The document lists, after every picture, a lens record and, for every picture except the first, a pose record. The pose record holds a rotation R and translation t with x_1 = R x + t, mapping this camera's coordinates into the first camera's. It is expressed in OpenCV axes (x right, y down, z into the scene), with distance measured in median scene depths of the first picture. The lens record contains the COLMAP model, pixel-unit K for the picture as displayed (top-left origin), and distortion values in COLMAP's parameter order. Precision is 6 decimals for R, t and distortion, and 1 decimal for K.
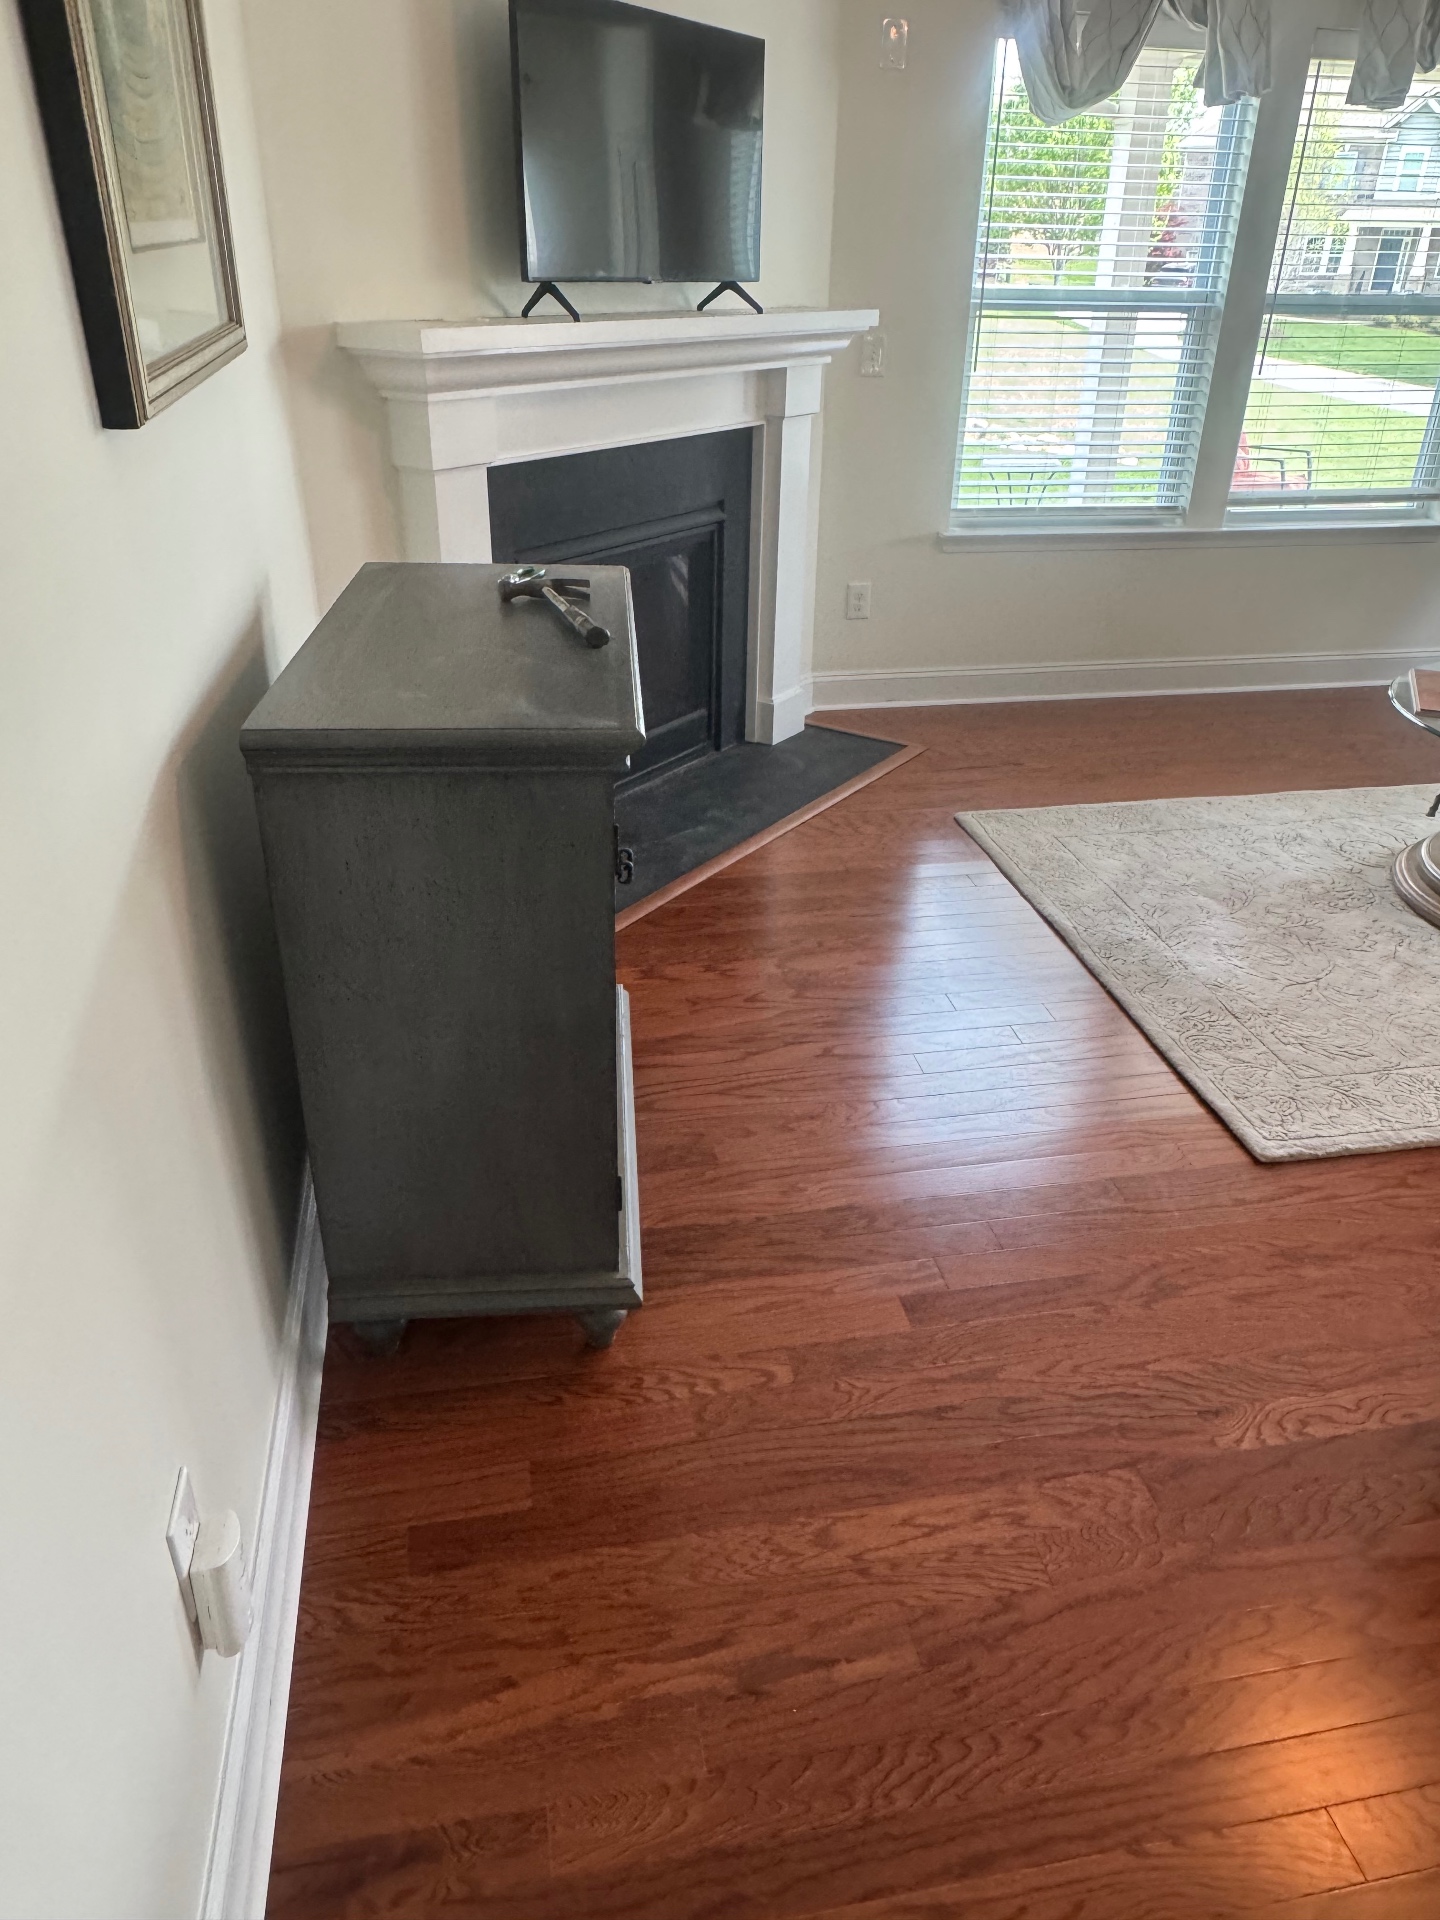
lens RADIAL K [[1342.2, 0, 721.2], [0, 1342.2, 960.5], [0, 0, 1]] dist [-0.004903, 0.003840]
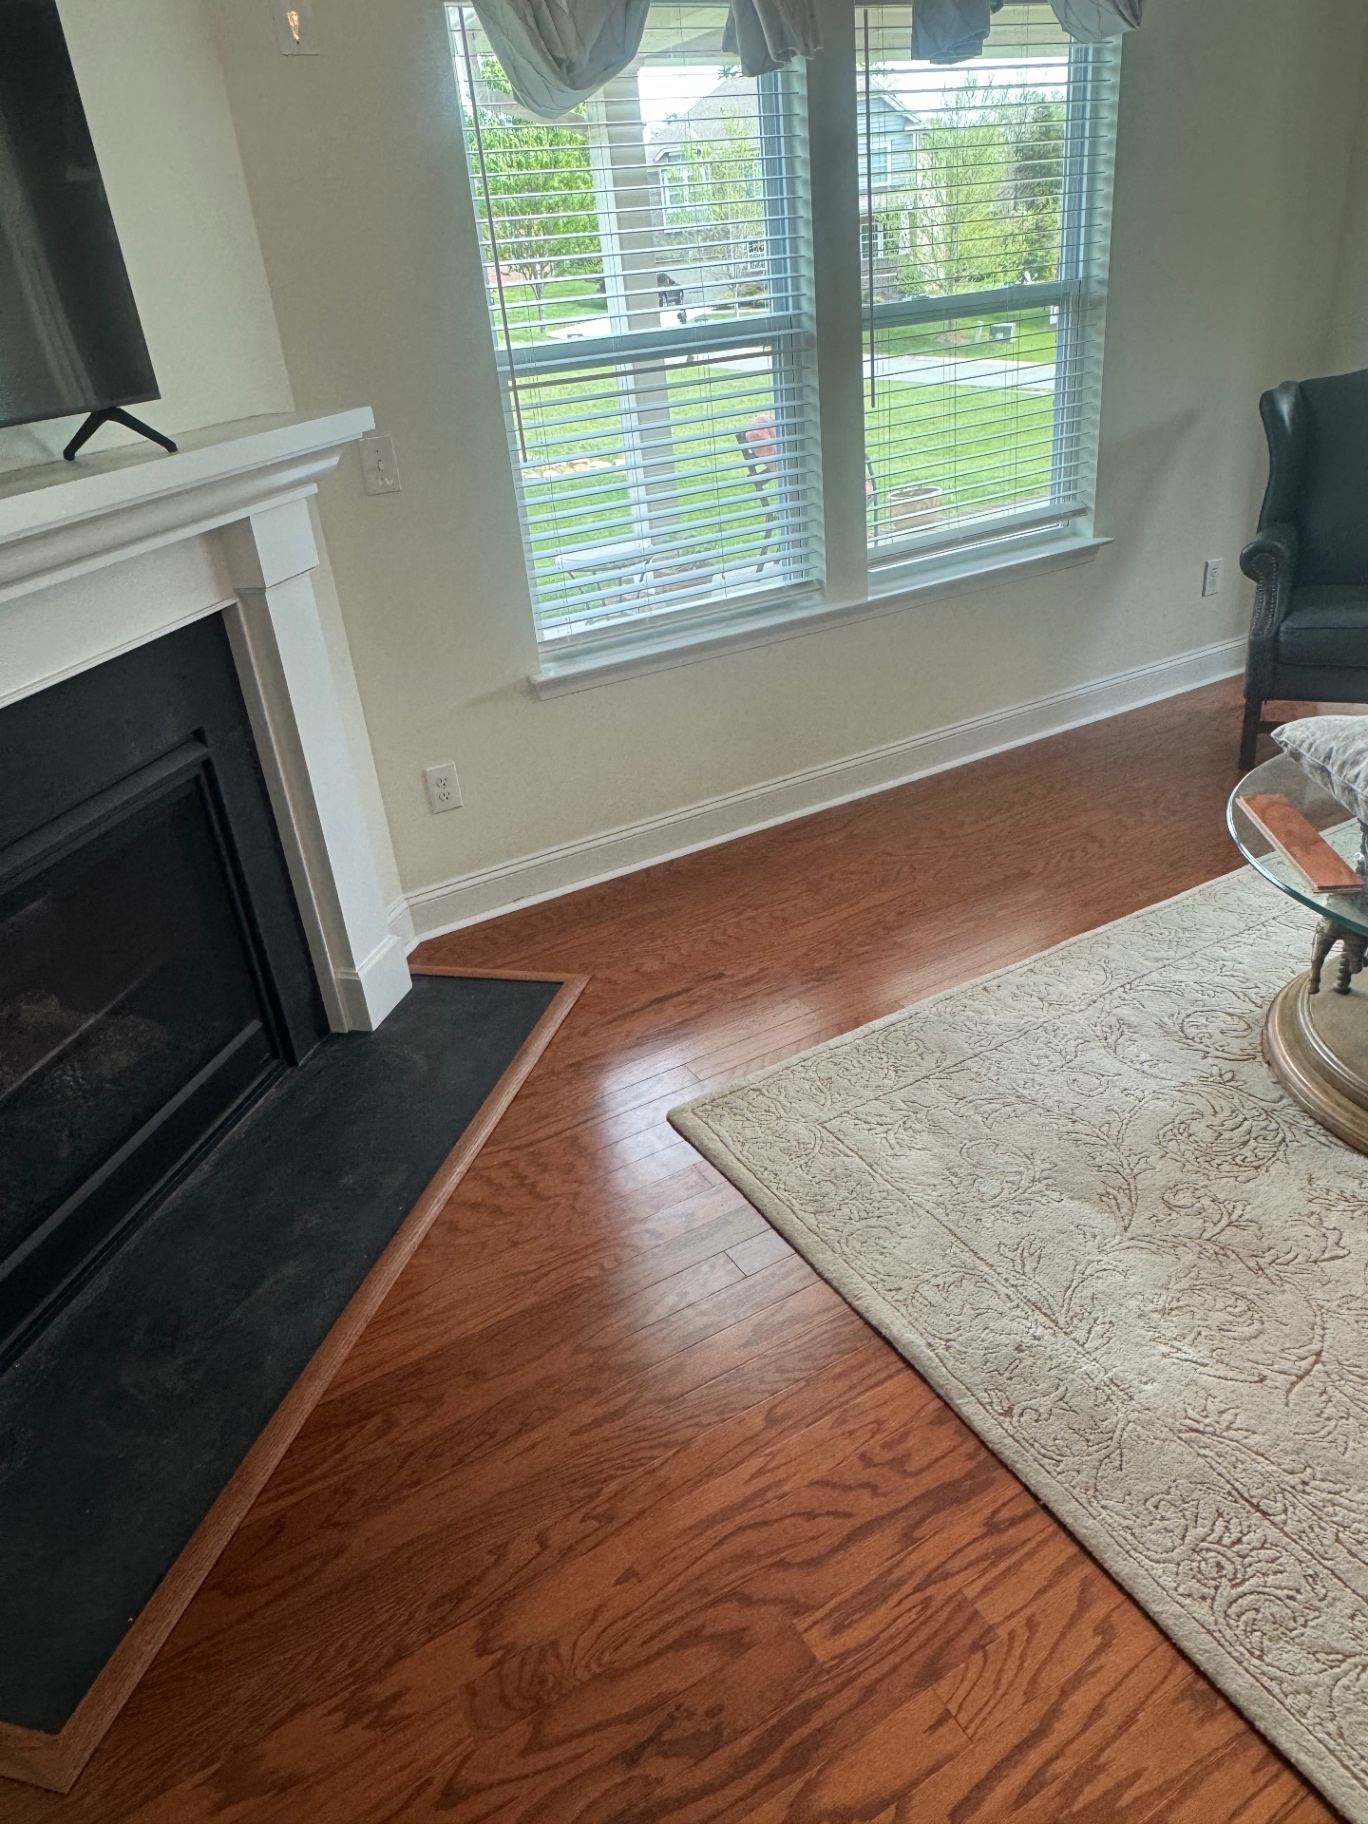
lens RADIAL K [[1275.1, 0, 686.0], [0, 1275.1, 908.5], [0, 0, 1]] dist [-0.004903, 0.003840]
pose [[0.940687, -0.237515, 0.242270, 0.048437], [0.245716, 0.969335, -0.003756, -0.188659], [-0.233949, 0.063063, 0.970201, 0.339979]]
